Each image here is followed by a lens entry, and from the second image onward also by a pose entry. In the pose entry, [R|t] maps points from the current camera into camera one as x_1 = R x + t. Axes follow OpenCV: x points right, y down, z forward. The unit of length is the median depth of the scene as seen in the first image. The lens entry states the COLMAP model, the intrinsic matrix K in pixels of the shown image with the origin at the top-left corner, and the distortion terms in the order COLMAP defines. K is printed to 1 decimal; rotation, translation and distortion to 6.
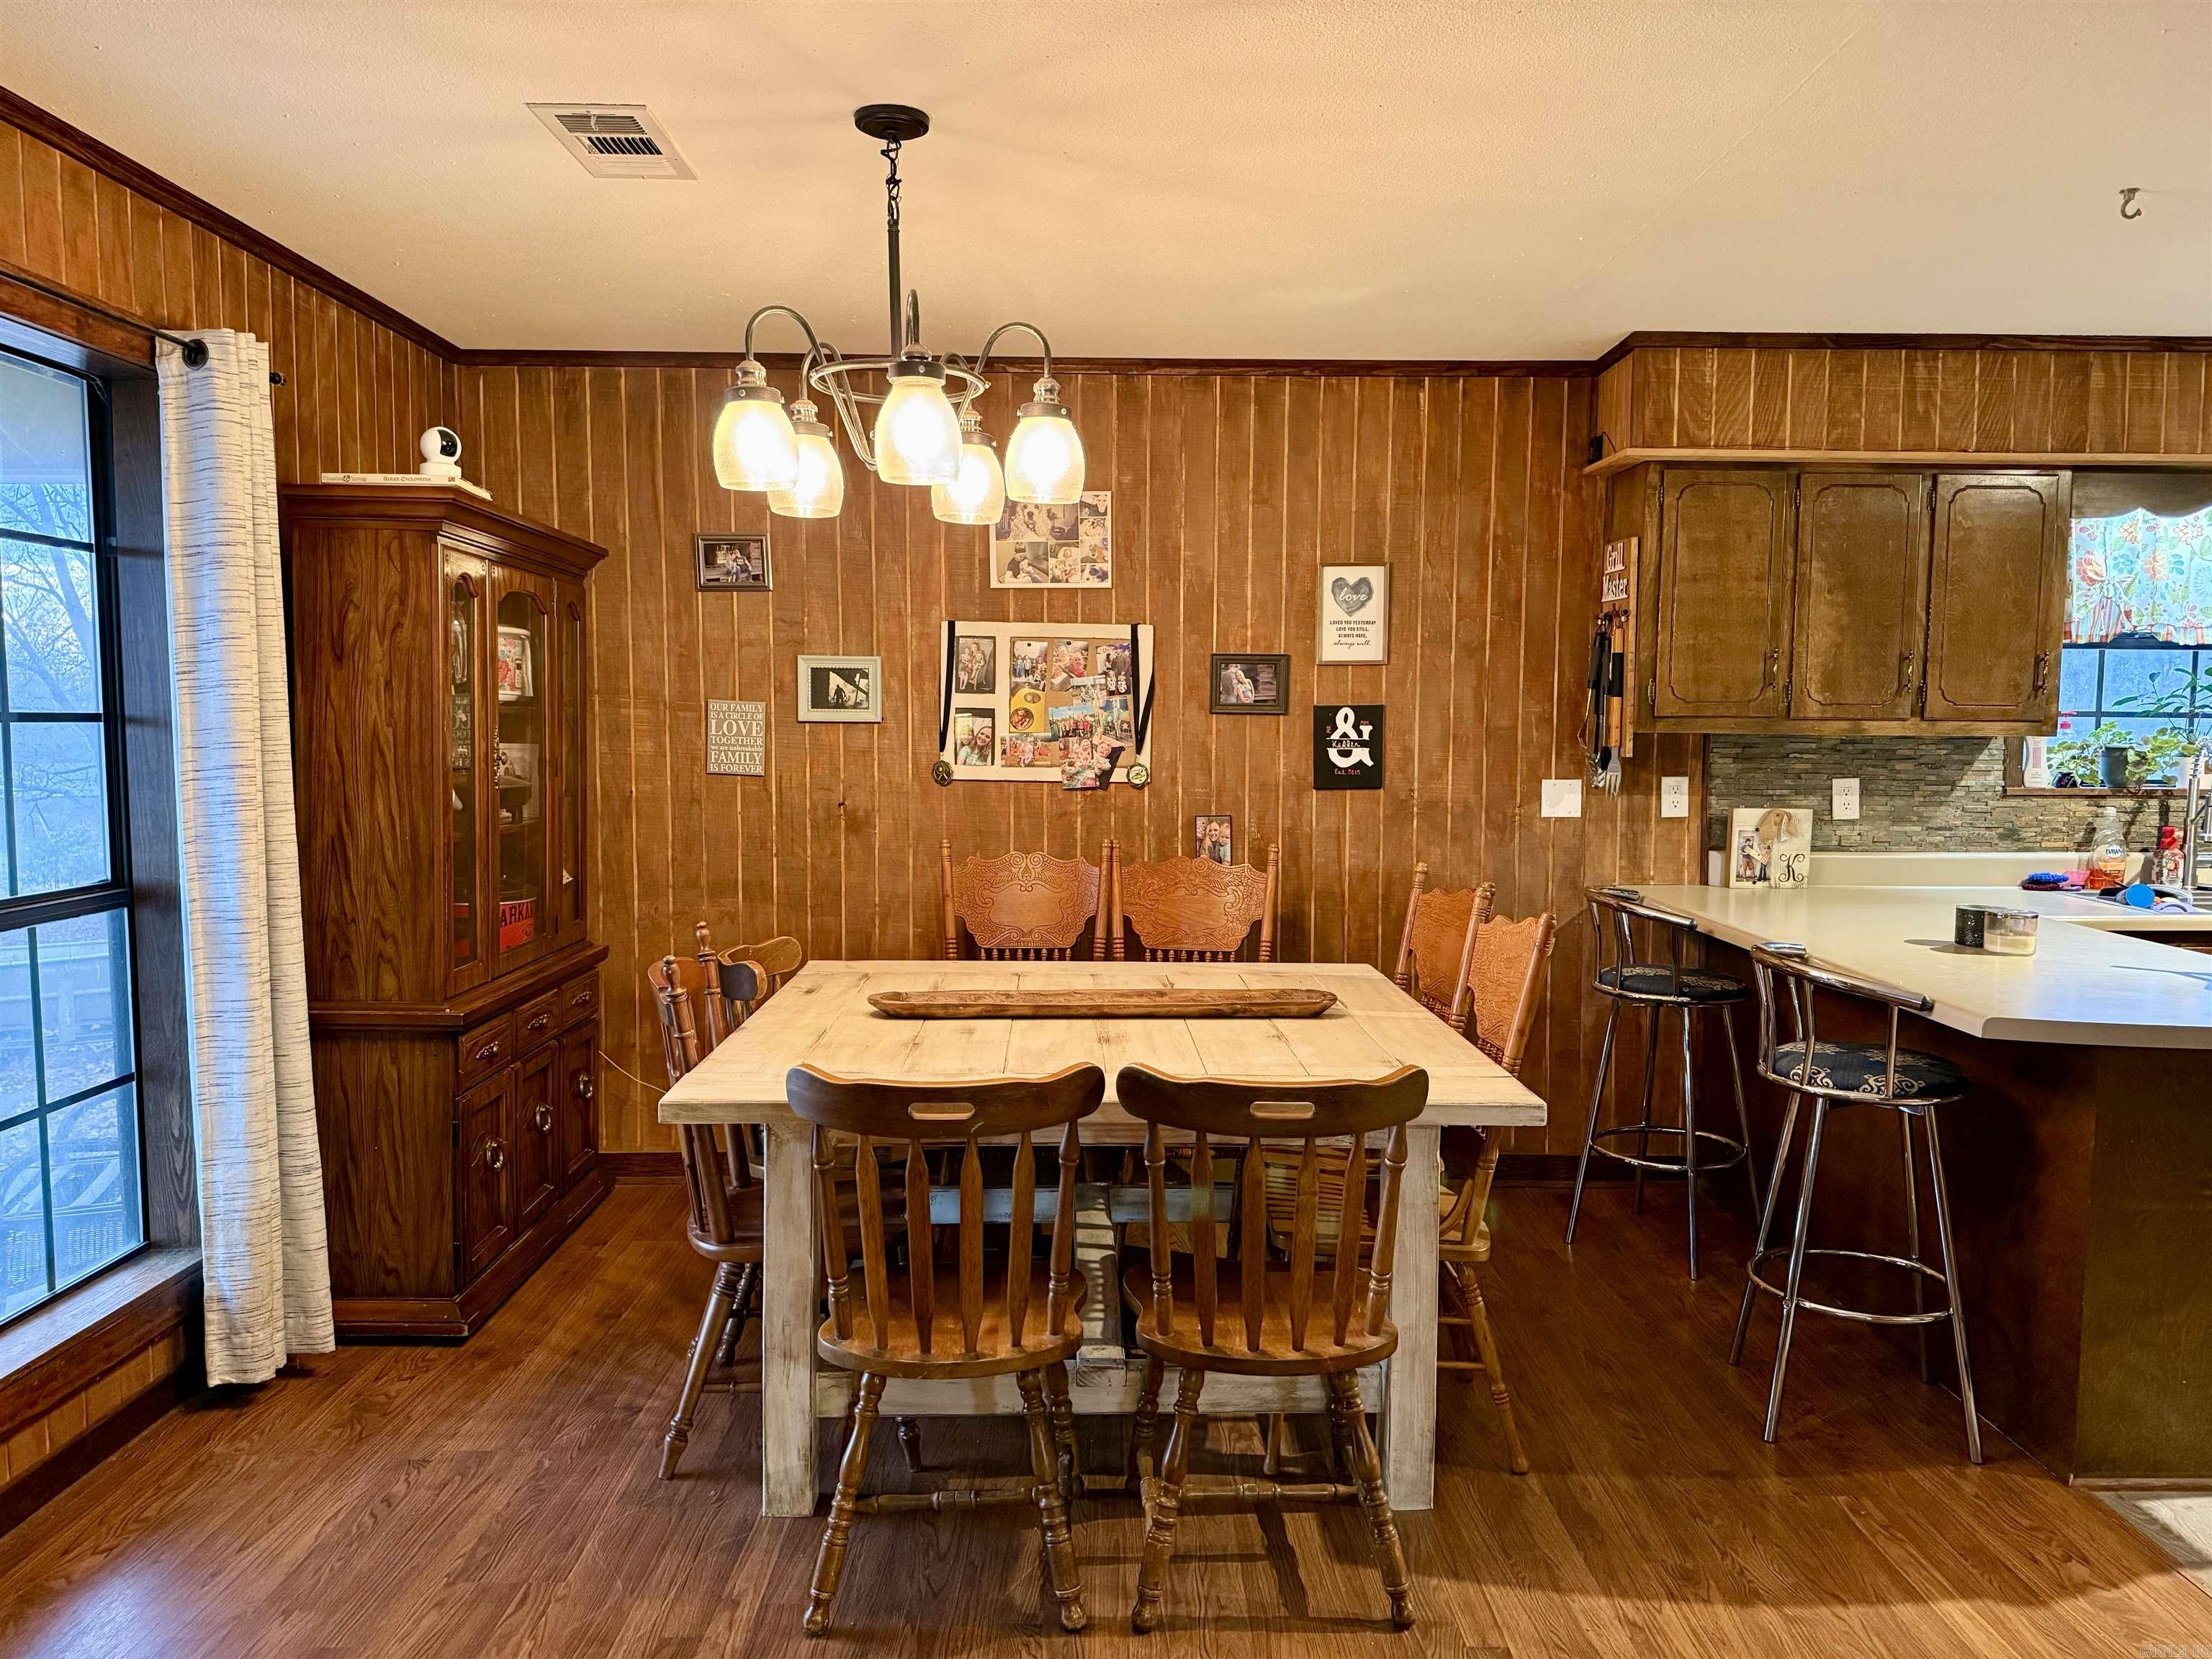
lens RADIAL K [[1545.3, 0, 1114.9], [0, 1545.3, 827.1], [0, 0, 1]] dist [0.087408, -0.114174]
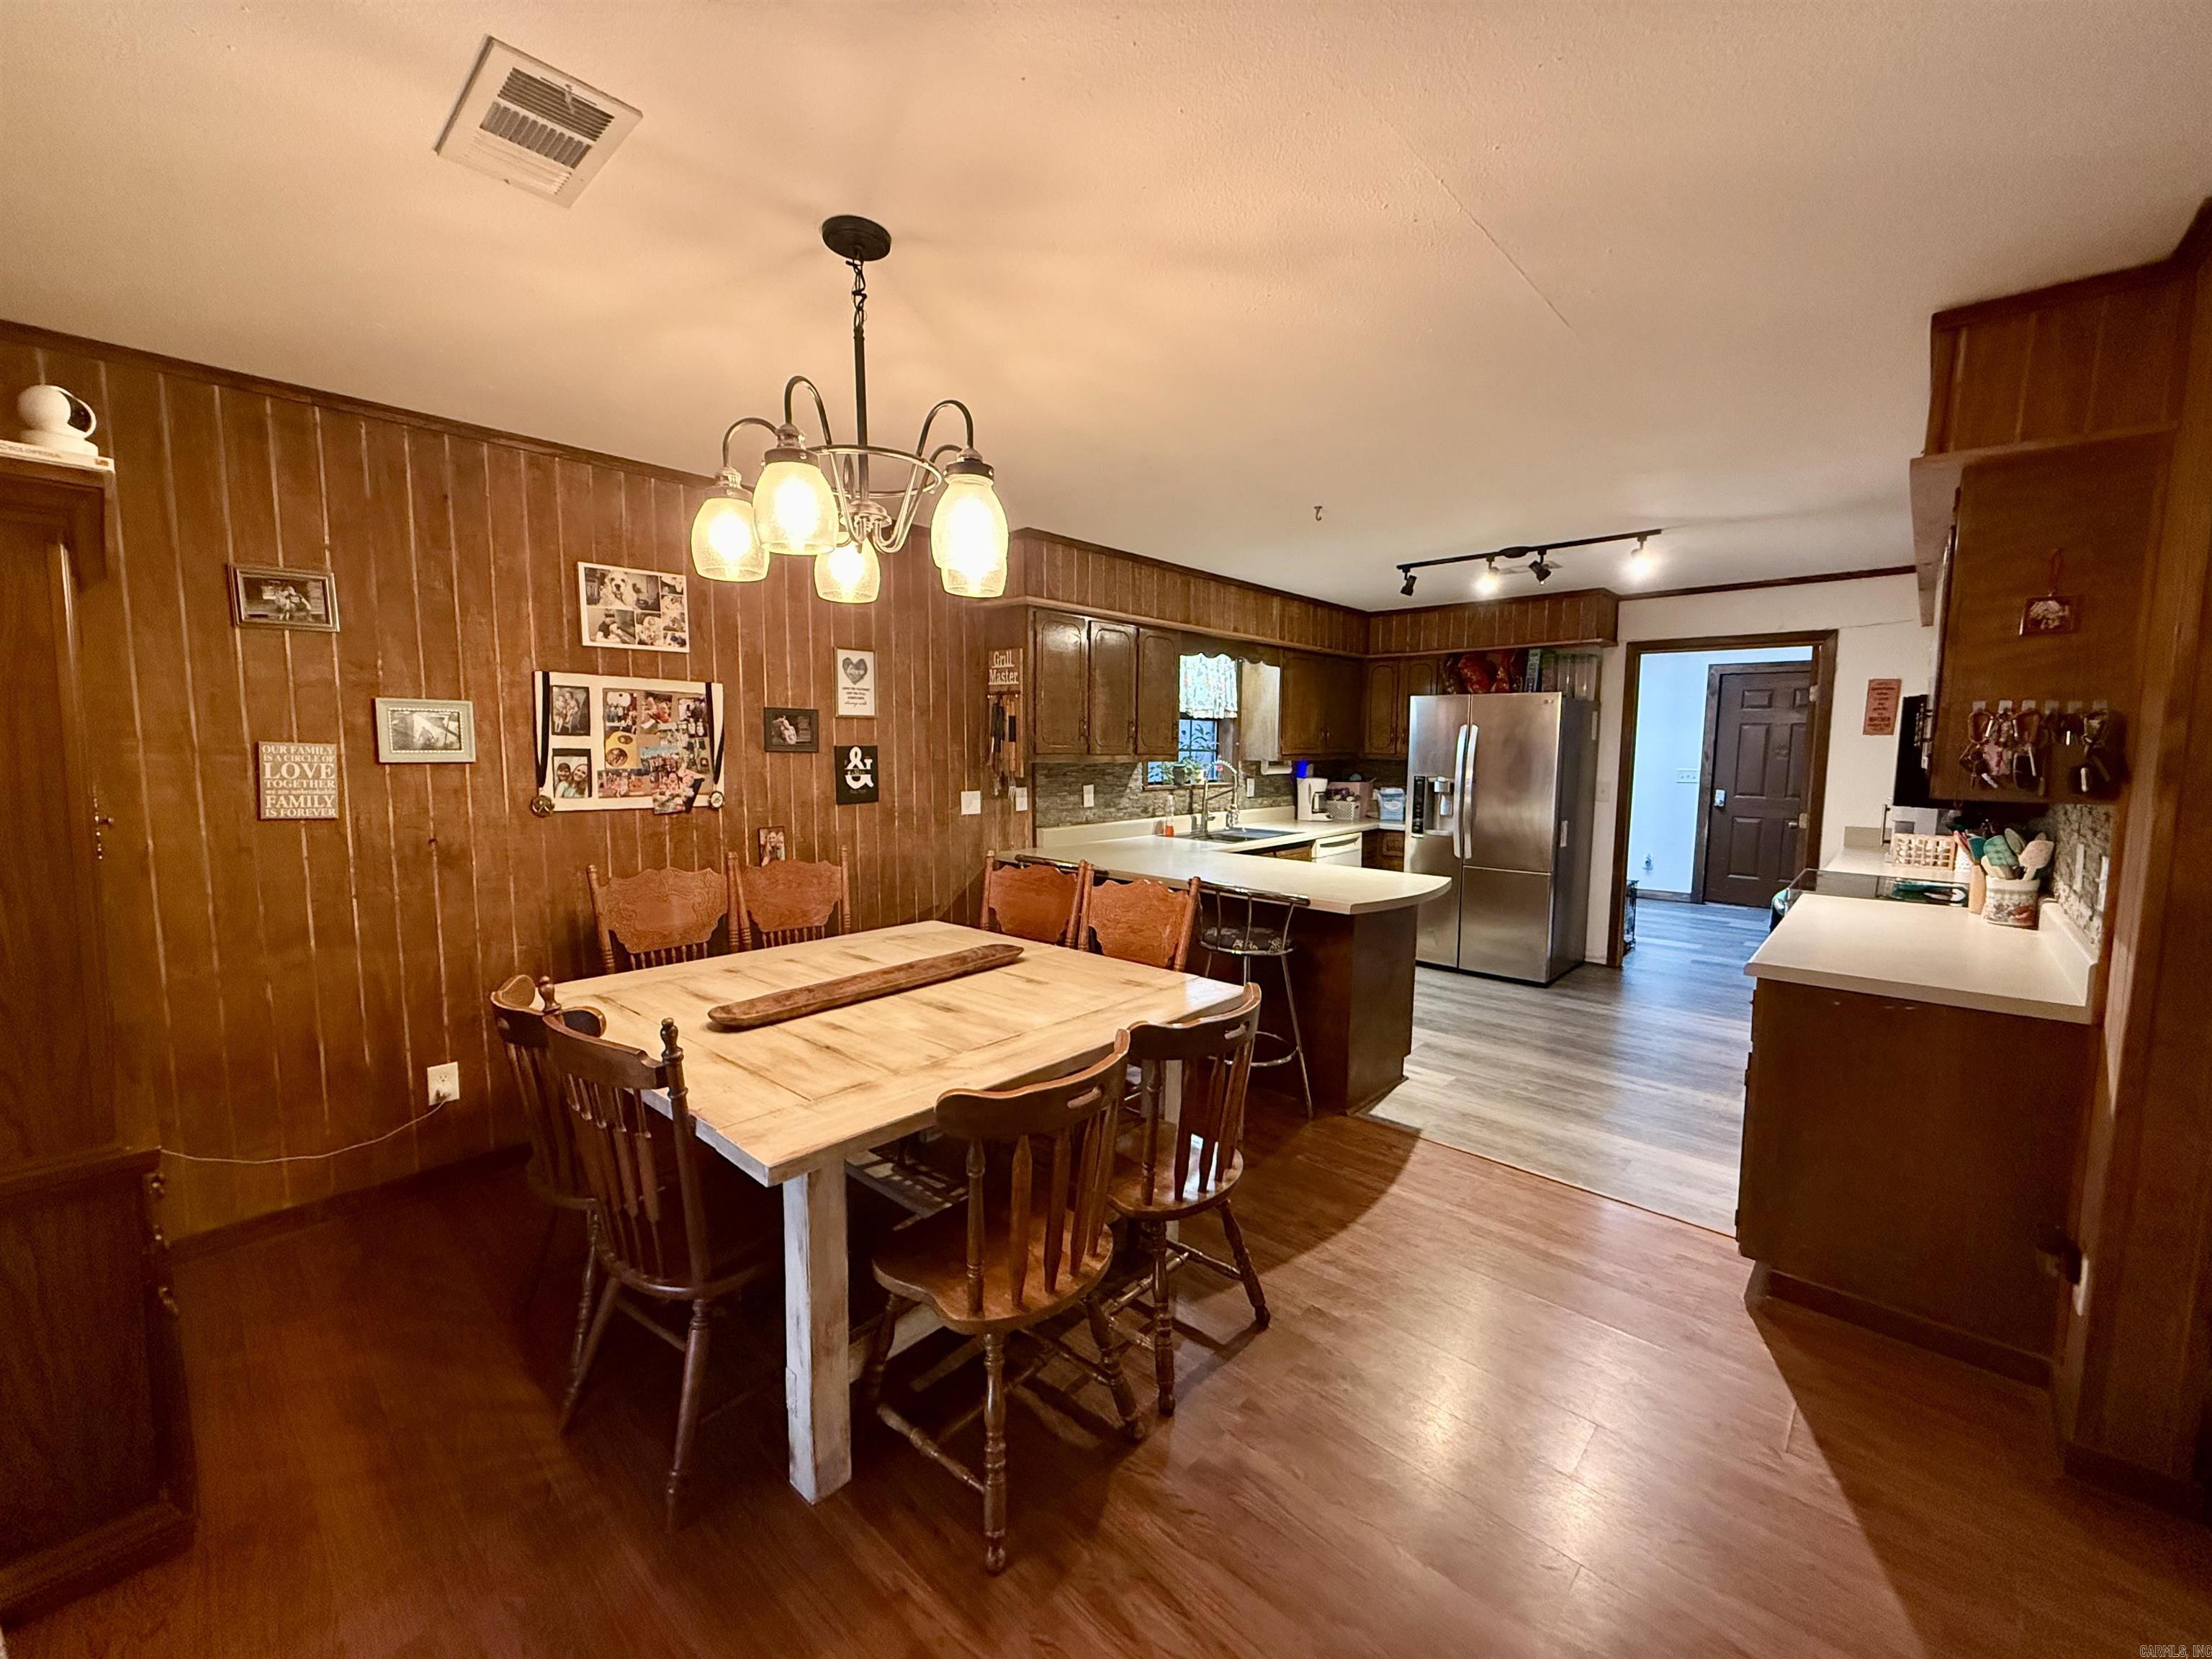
lens RADIAL K [[884.5, 0, 1101.6], [0, 884.5, 830.9], [0, 0, 1]] dist [-0.002850, 0.000437]
pose [[0.684780, -0.071170, 0.725266, -0.302016], [0.048833, 0.997464, 0.051774, -0.030796], [-0.727112, -0.000037, 0.686519, 0.259943]]
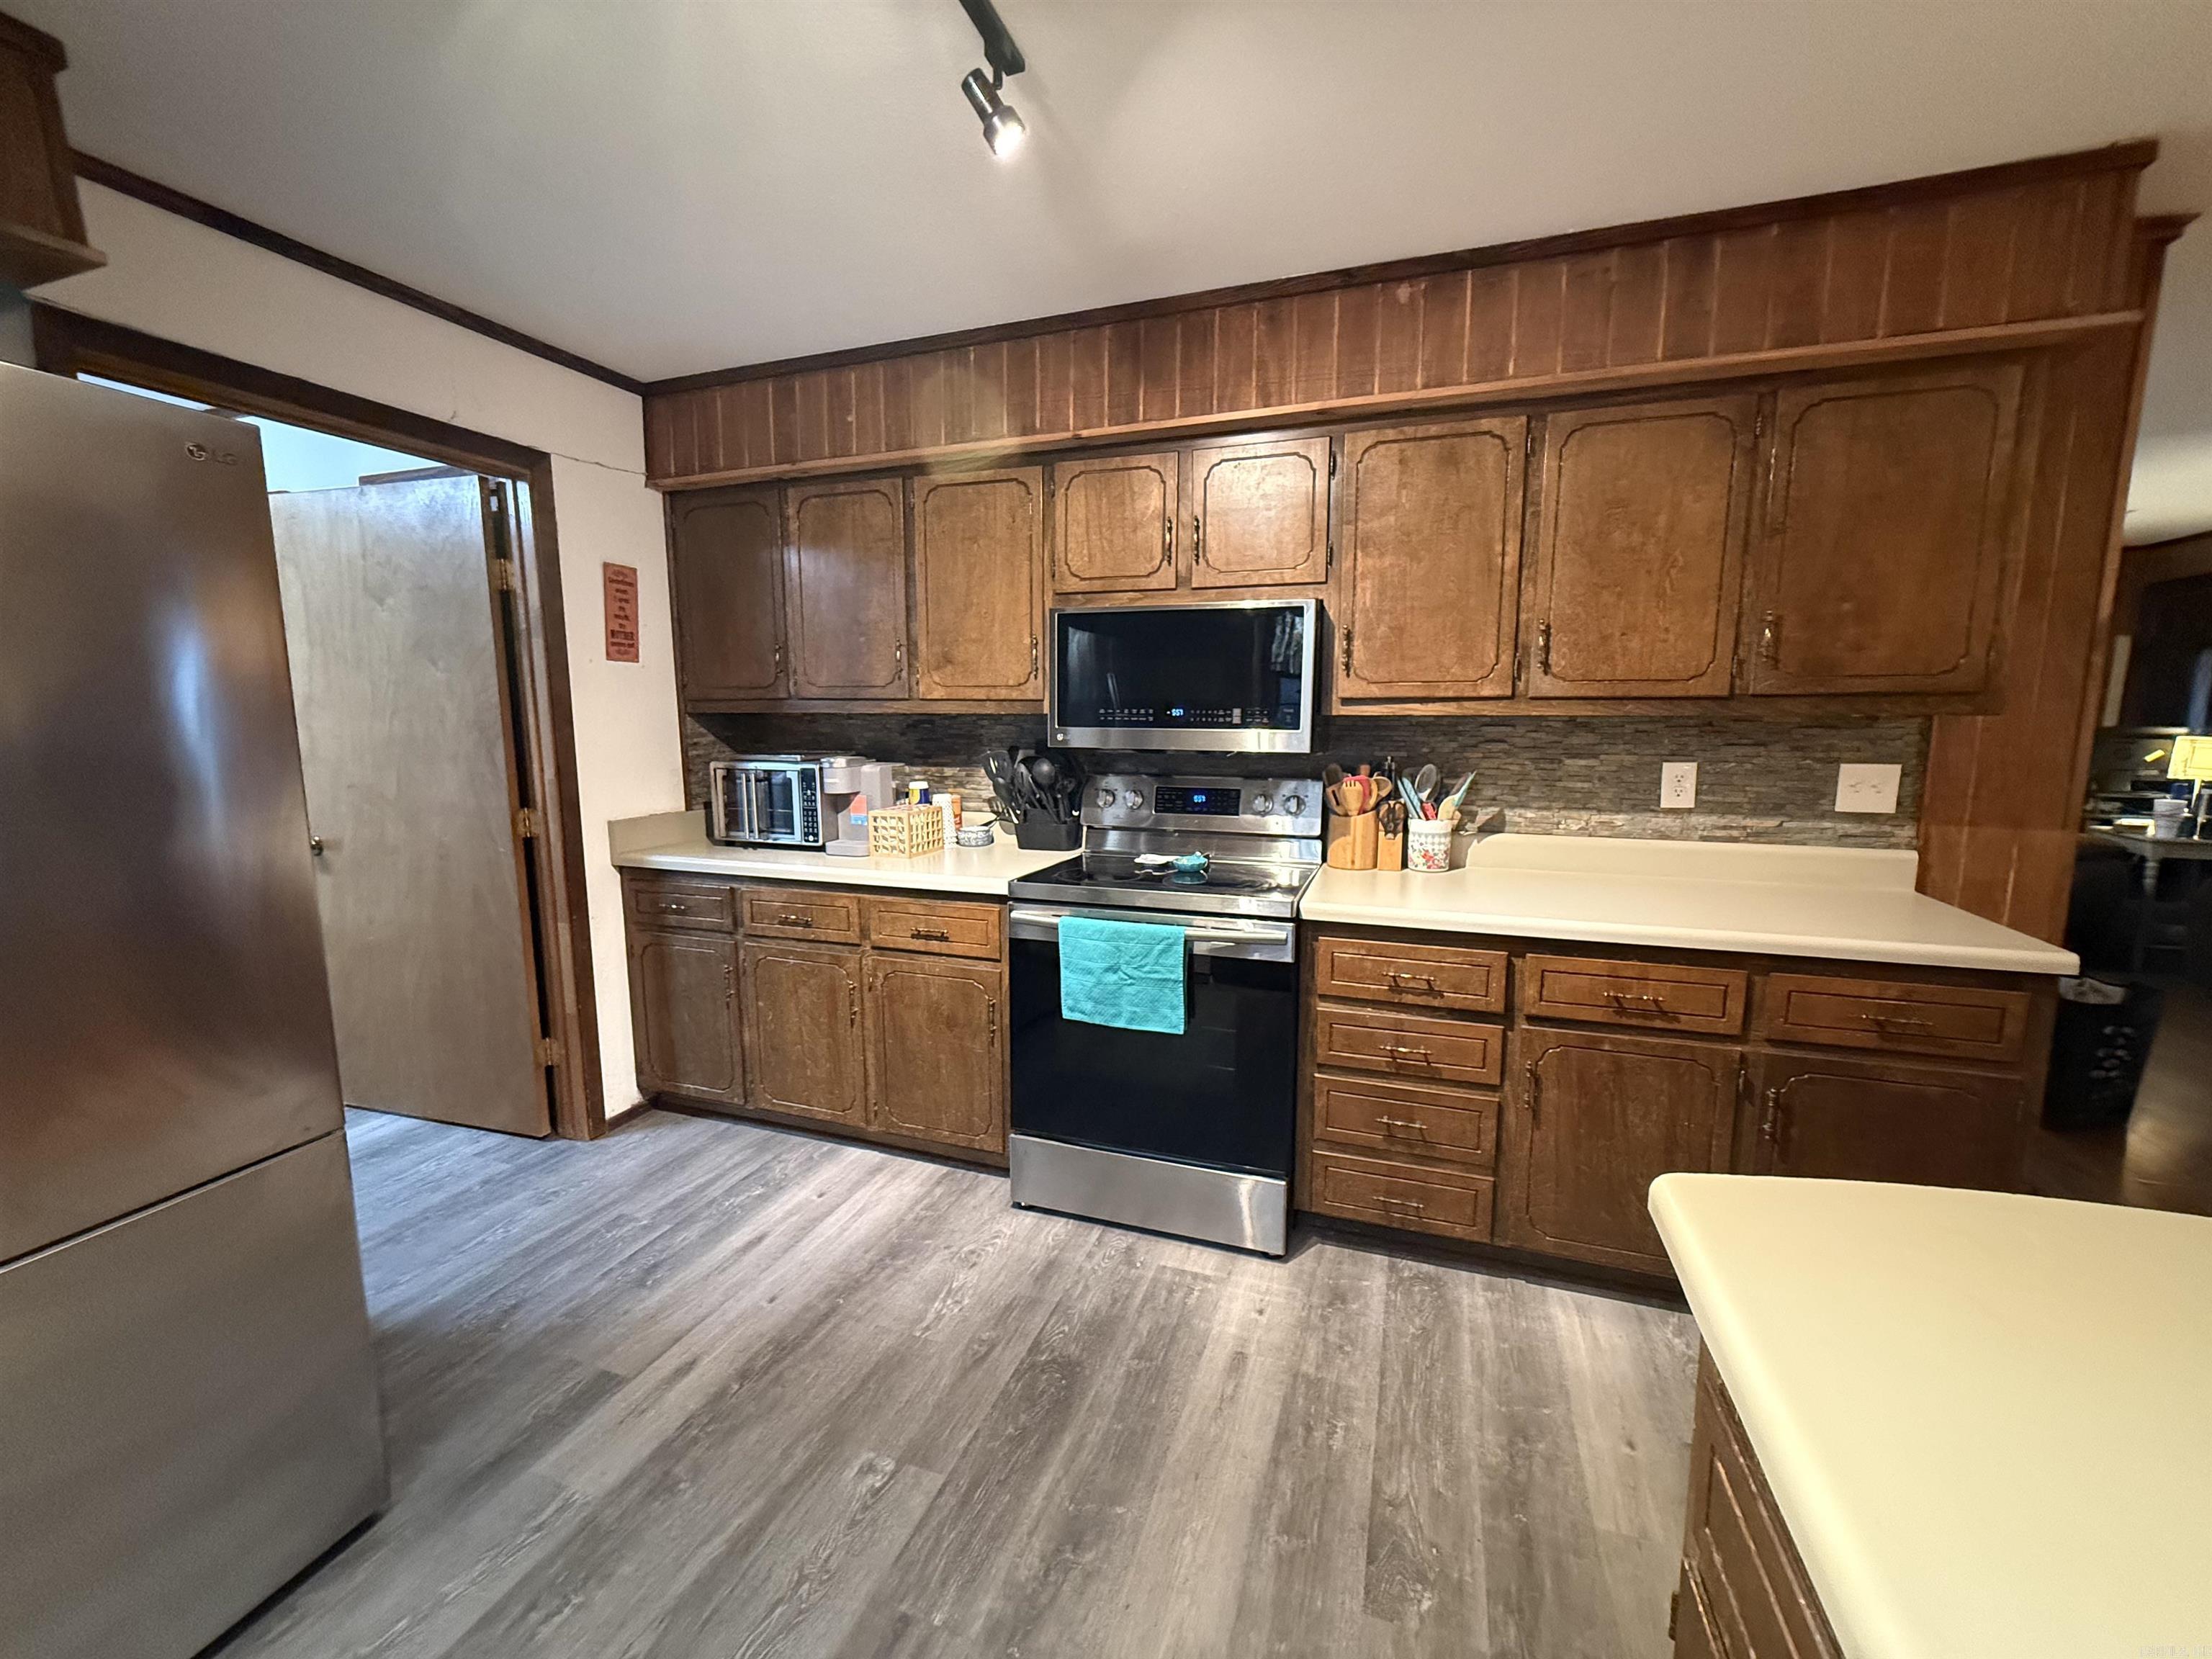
lens RADIAL K [[884.5, 0, 1119.5], [0, 884.5, 836.6], [0, 0, 1]] dist [-0.002850, 0.000437]
pose [[-0.942180, -0.044692, 0.332114, 0.571236], [0.025897, 0.978392, 0.205128, -0.043234], [-0.334105, 0.201869, -0.920664, 0.796124]]
